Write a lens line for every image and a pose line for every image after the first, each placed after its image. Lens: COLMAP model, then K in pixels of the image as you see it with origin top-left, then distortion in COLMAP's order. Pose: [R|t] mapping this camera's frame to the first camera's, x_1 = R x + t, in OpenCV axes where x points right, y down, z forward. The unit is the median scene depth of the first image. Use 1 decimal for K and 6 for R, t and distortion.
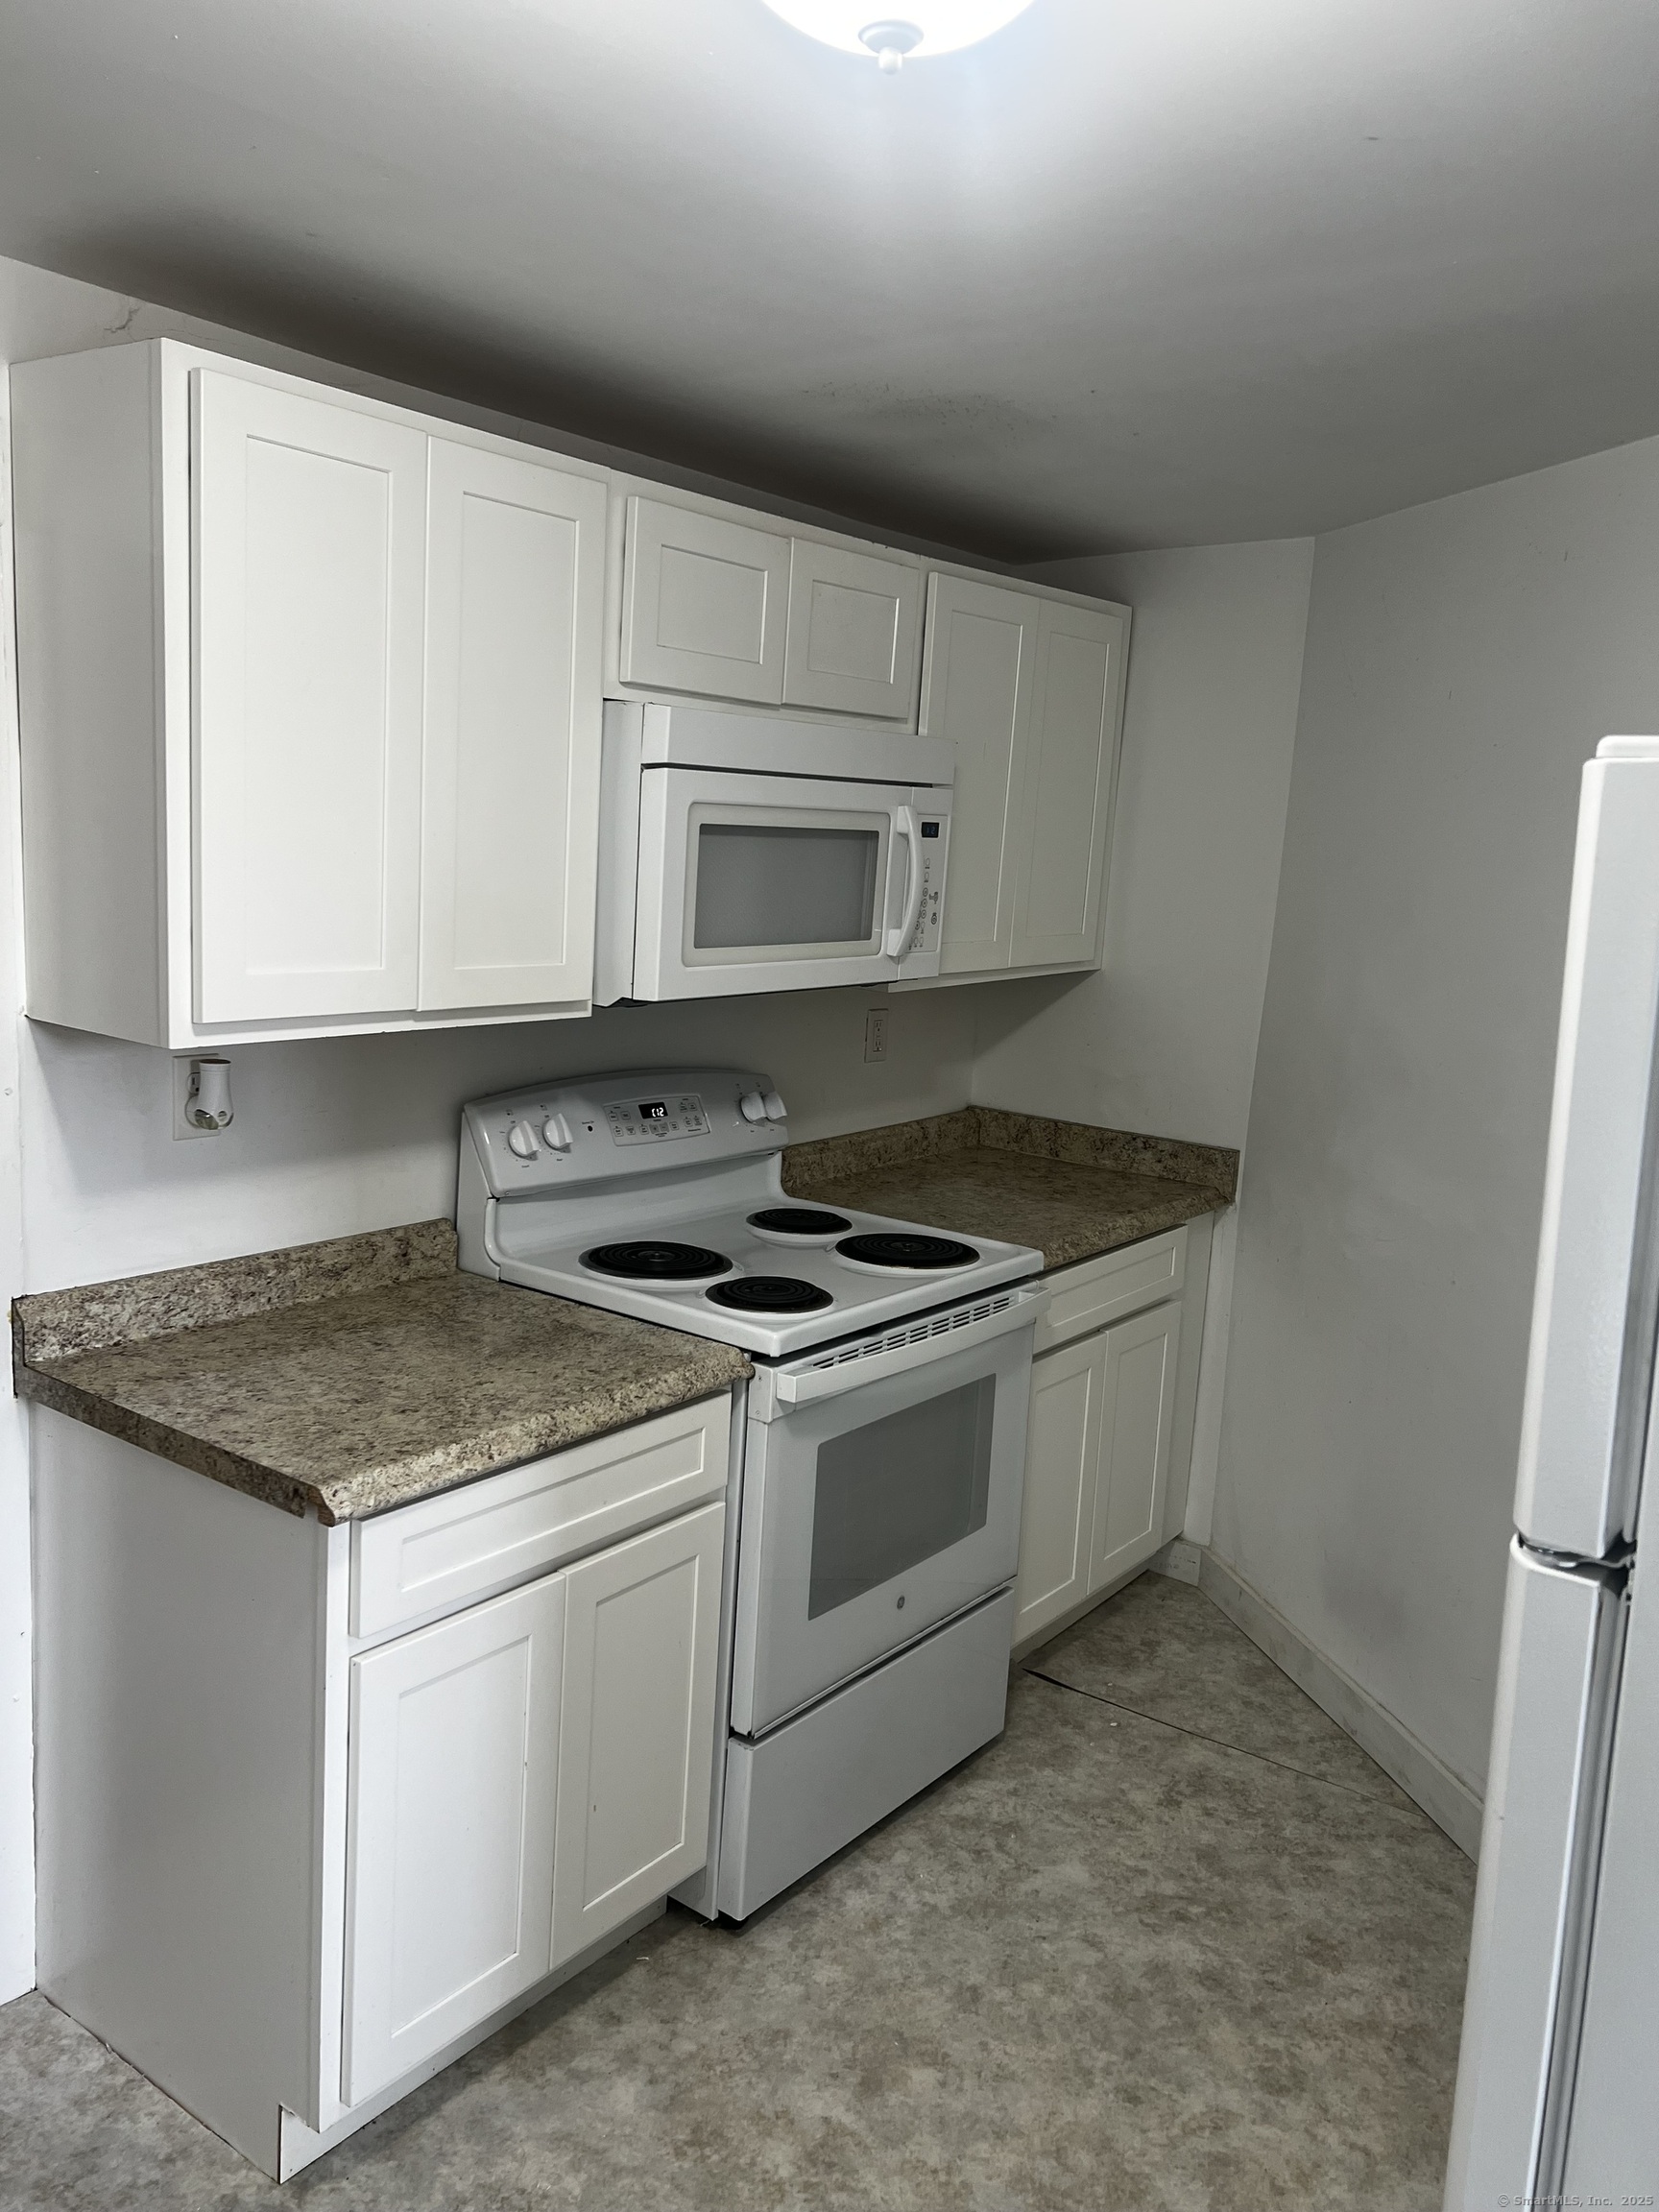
lens RADIAL K [[1696.8, 0, 827.8], [0, 1696.8, 1110.4], [0, 0, 1]] dist [0.046412, -0.045631]
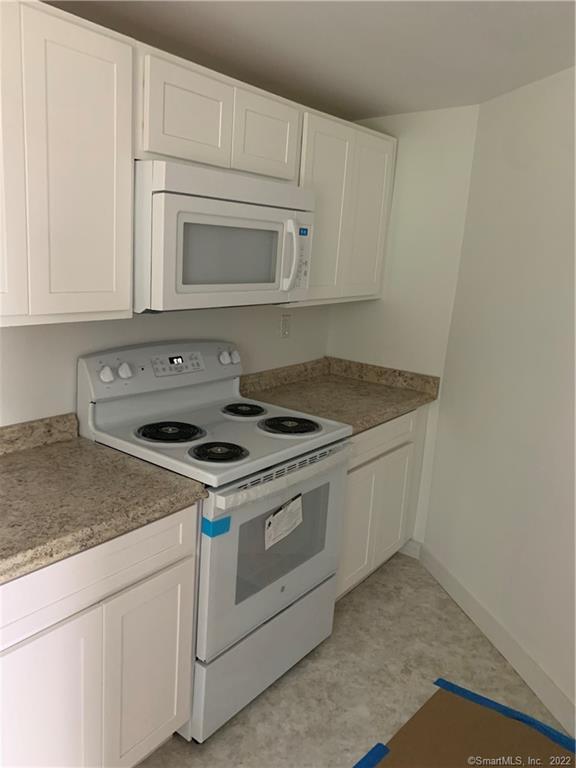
lens RADIAL K [[594.8, 0, 286.7], [0, 594.8, 380.3], [0, 0, 1]] dist [0.017834, 0.009777]
pose [[0.999982, 0.005806, 0.001466, 0.041963], [-0.005876, 0.998552, 0.053472, -0.018266], [-0.001153, -0.053480, 0.998568, 0.250420]]
